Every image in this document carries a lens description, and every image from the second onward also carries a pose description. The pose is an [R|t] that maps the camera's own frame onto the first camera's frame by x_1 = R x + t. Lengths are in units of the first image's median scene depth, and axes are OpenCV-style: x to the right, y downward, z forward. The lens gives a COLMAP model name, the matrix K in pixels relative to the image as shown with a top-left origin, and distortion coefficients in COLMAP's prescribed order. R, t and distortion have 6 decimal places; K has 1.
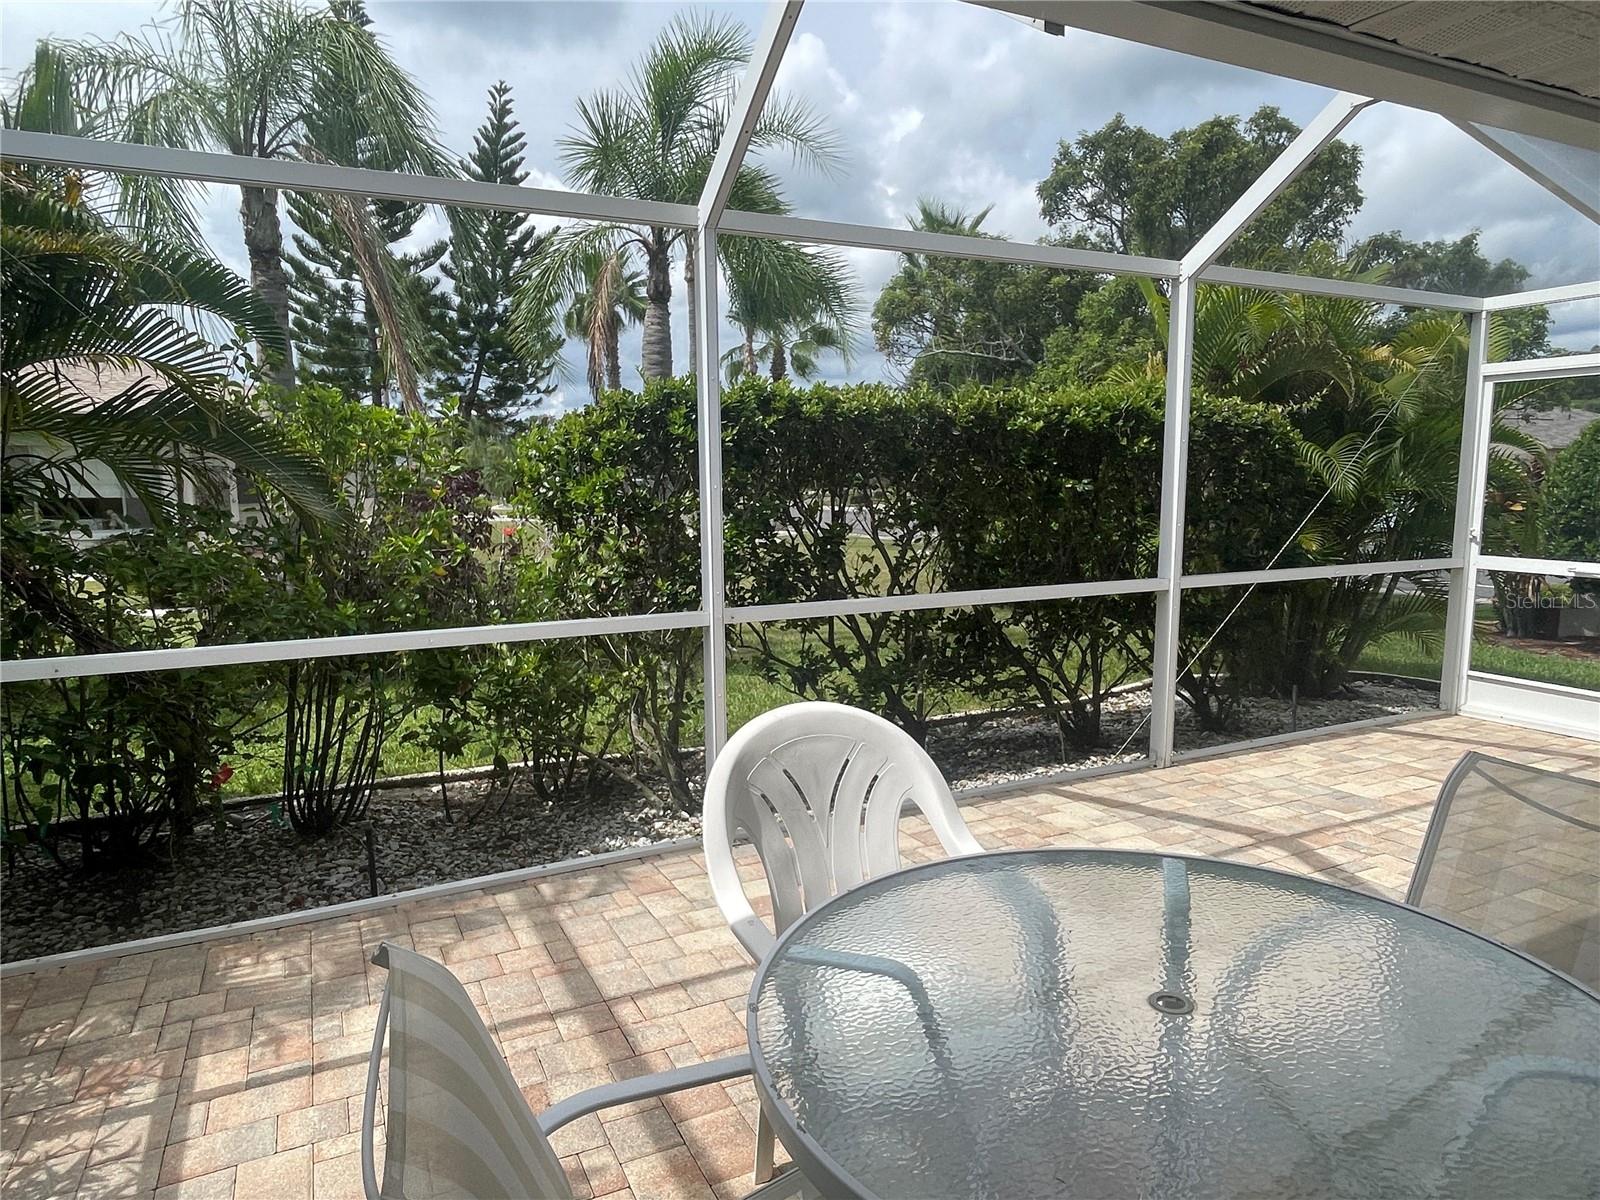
lens RADIAL K [[978.4, 0, 800.4], [0, 978.4, 600.6], [0, 0, 1]] dist [-0.002026, 0.000064]
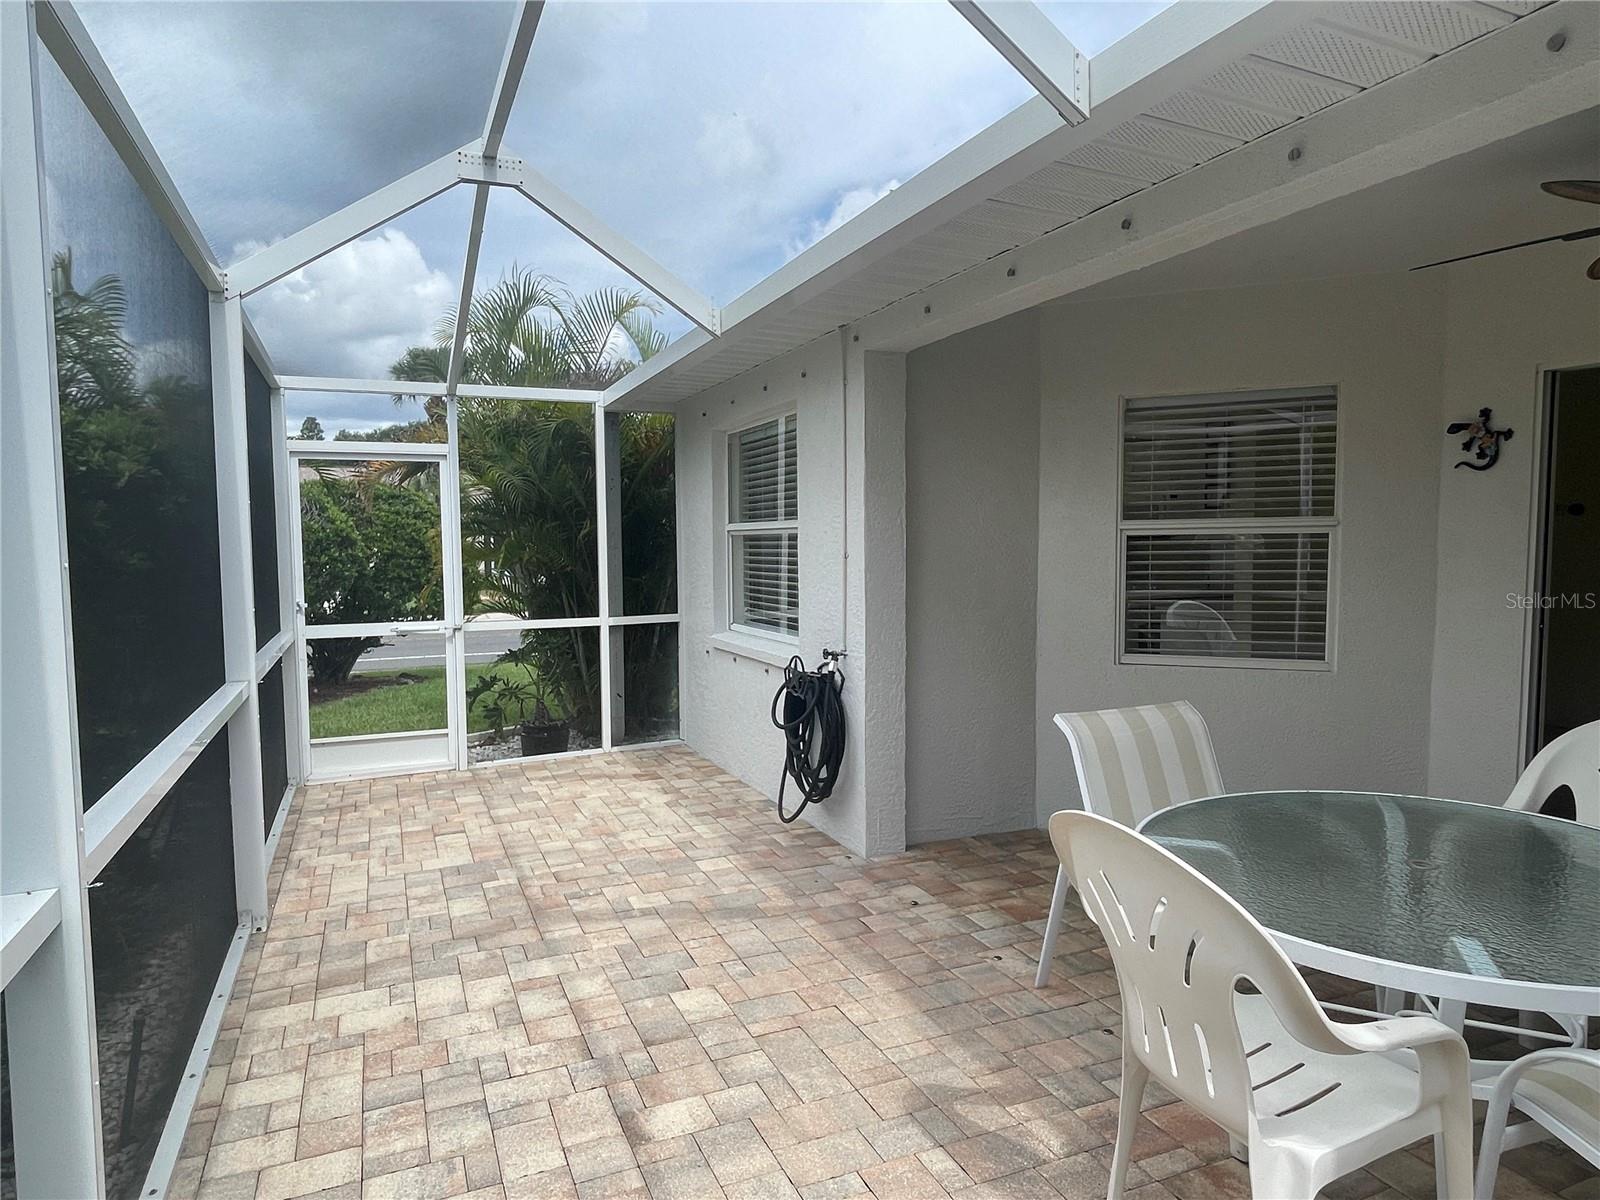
lens RADIAL K [[978.4, 0, 802.2], [0, 978.4, 603.8], [0, 0, 1]] dist [-0.002026, 0.000064]
pose [[0.039563, -0.056459, 0.997621, -0.408204], [0.128127, 0.990447, 0.050972, -0.073209], [-0.990968, 0.125806, 0.046419, 0.590464]]
